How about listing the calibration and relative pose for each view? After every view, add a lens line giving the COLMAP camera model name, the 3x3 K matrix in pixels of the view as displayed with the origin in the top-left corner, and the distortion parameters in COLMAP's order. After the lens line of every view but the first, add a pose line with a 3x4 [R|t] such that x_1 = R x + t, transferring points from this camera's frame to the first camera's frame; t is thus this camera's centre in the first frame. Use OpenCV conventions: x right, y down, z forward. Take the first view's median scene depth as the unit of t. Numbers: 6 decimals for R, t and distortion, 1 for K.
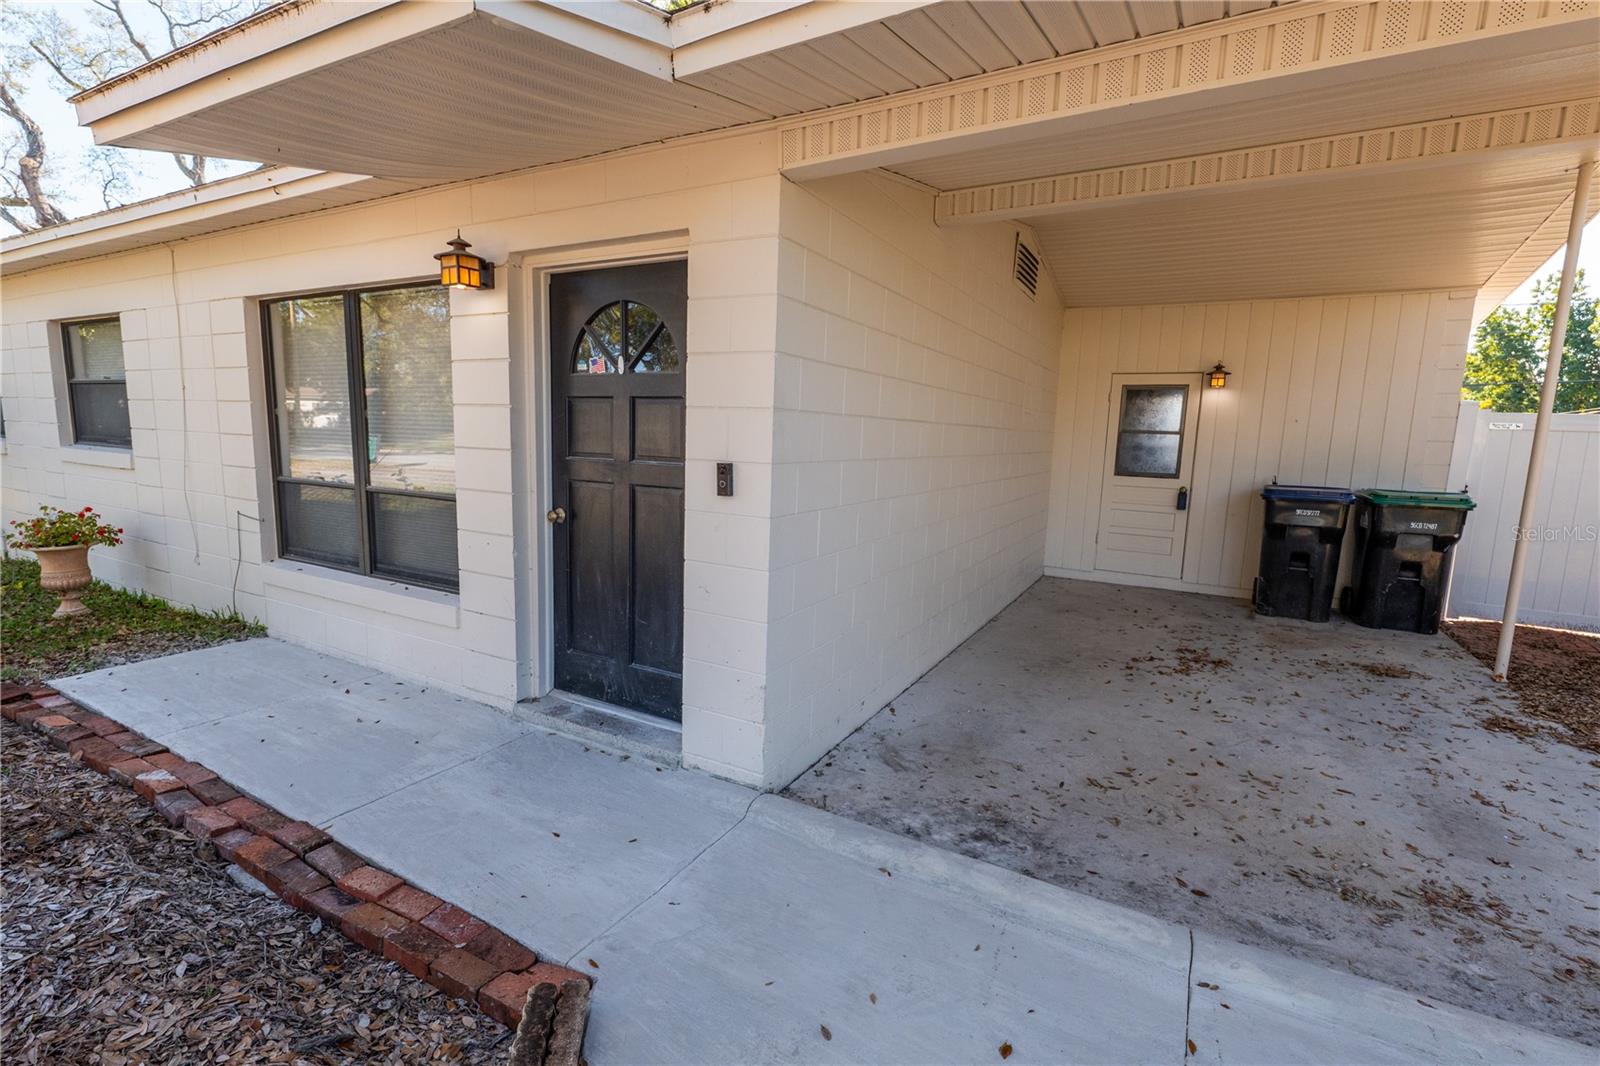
lens RADIAL K [[736.0, 0, 800.2], [0, 736.0, 536.8], [0, 0, 1]] dist [-0.000655, -0.000076]
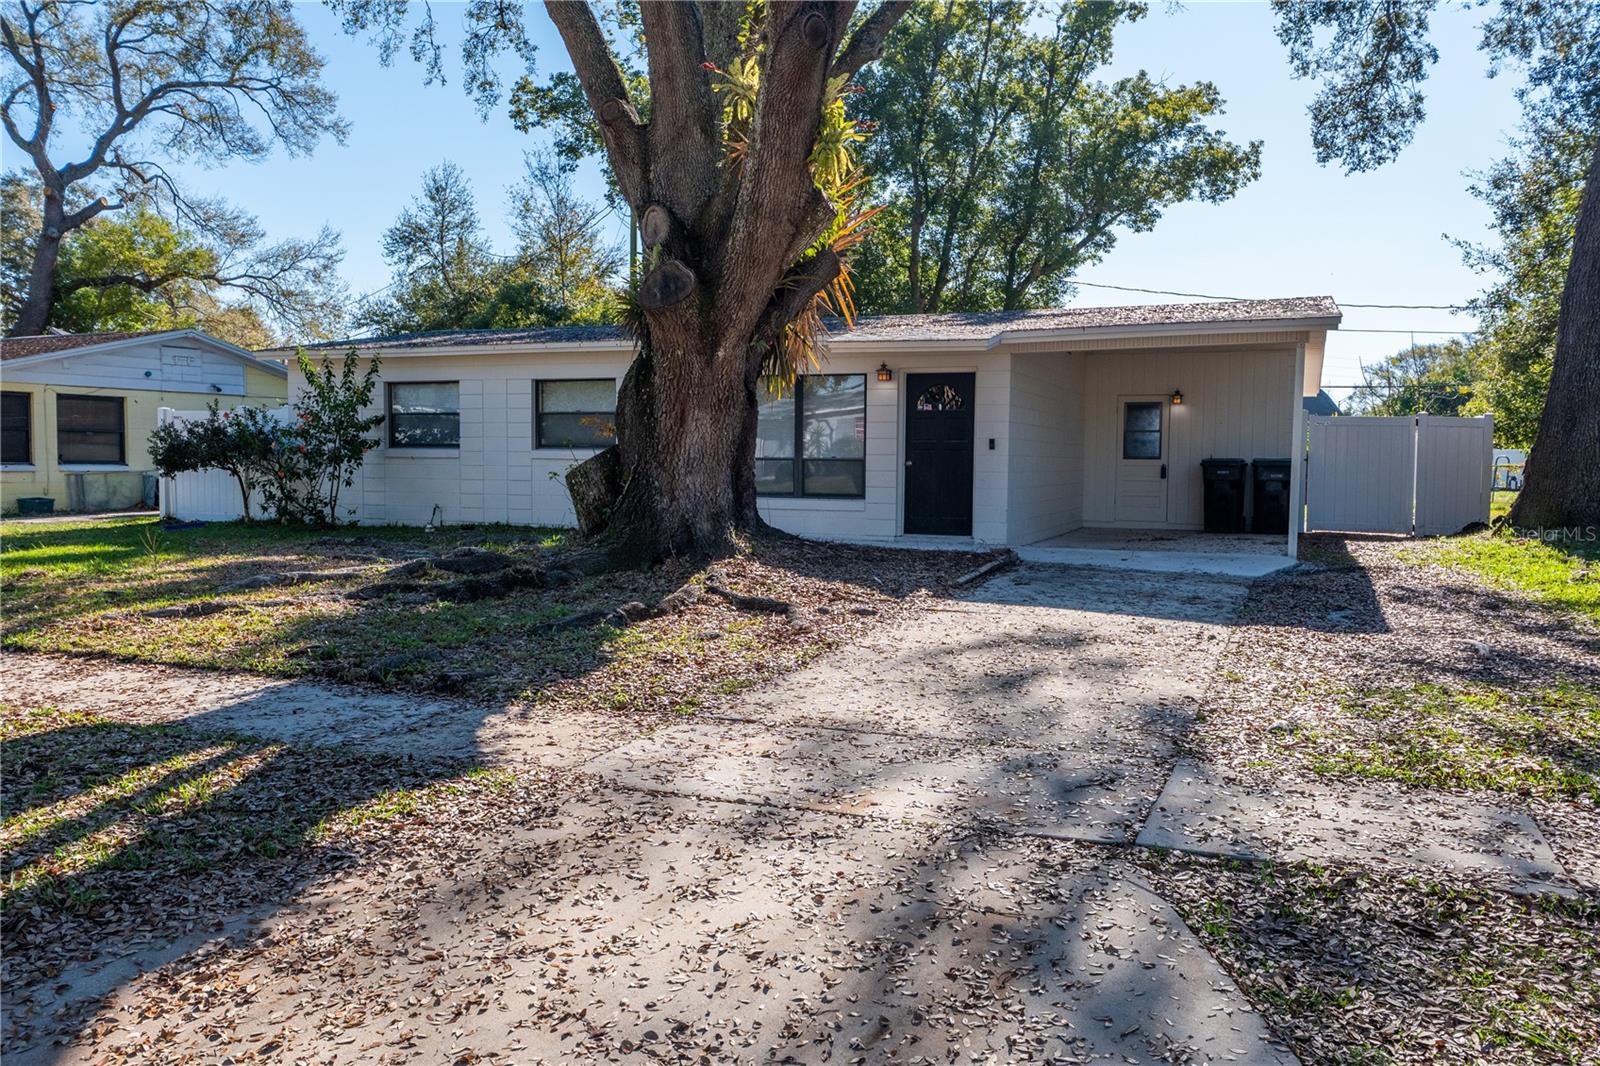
lens RADIAL K [[1272.2, 0, 798.3], [0, 1272.2, 527.6], [0, 0, 1]] dist [0.017082, 0.002778]
pose [[0.991325, -0.030405, 0.127870, -0.734789], [0.041079, 0.995811, -0.081685, 0.307445], [-0.124851, 0.086229, 0.988421, -1.906833]]
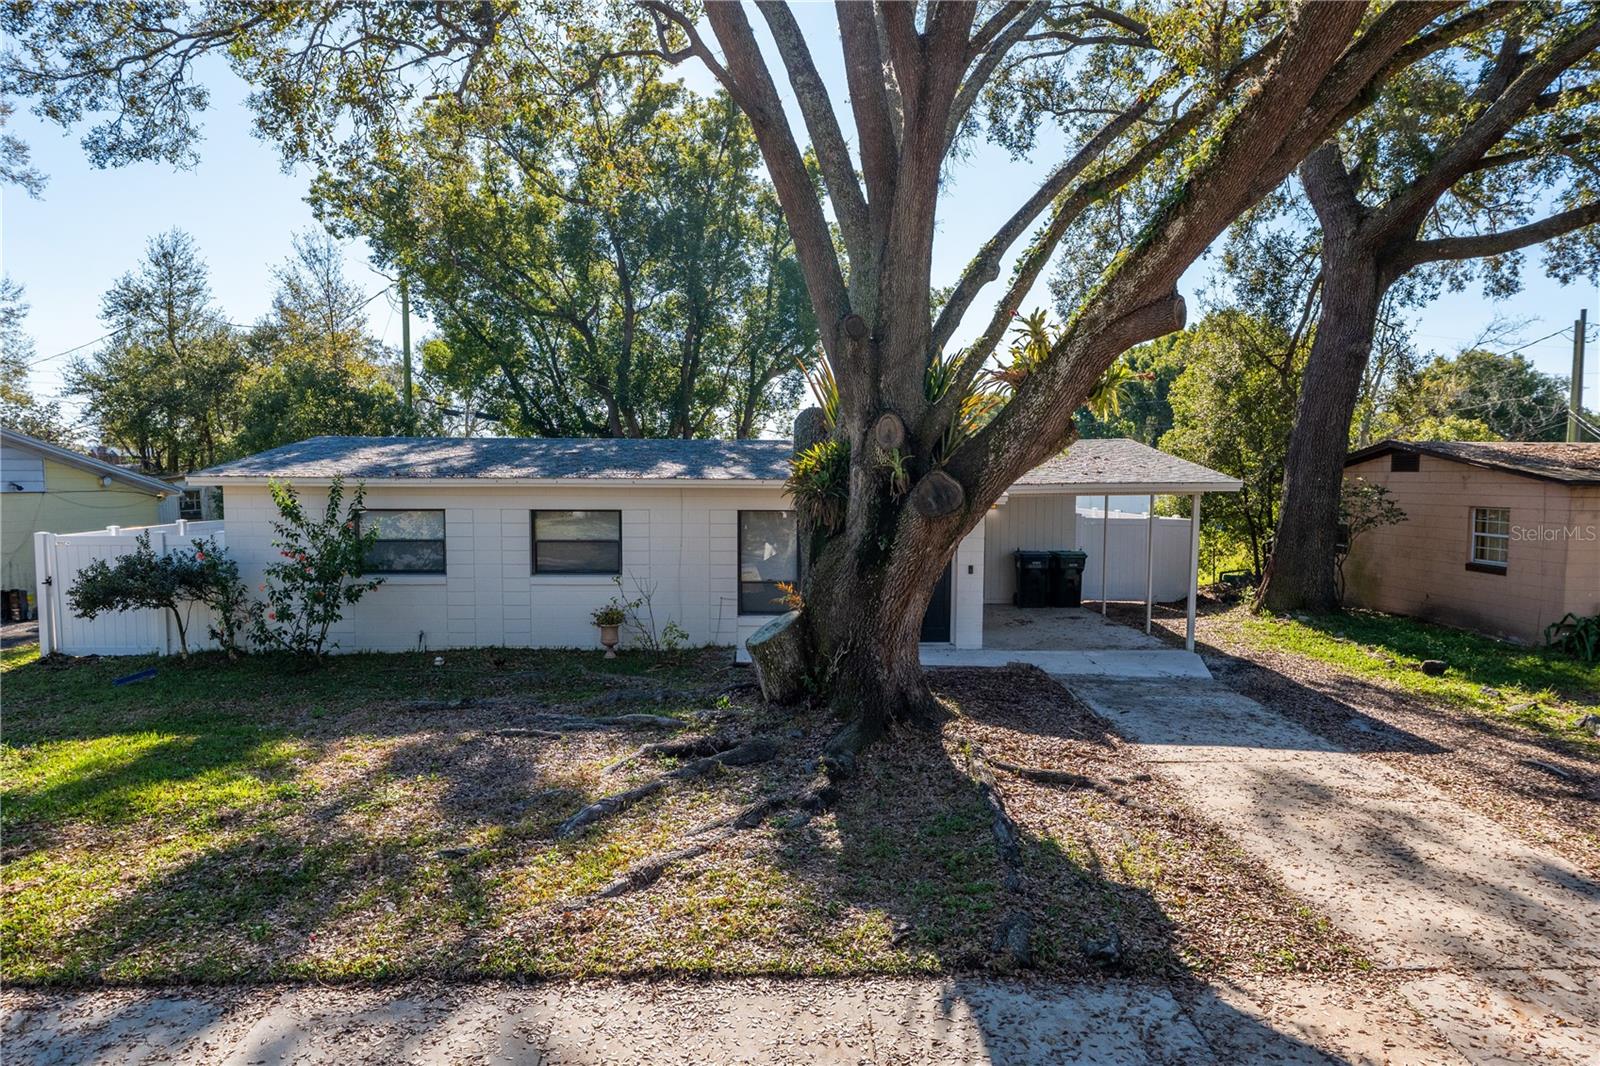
lens RADIAL K [[1027.0, 0, 801.0], [0, 1027.0, 539.7], [0, 0, 1]] dist [0.004889, -0.001366]
pose [[0.849339, -0.062579, 0.524125, -1.672748], [0.095134, 0.994836, -0.035382, -0.061127], [-0.519204, 0.079913, 0.850906, -1.428205]]
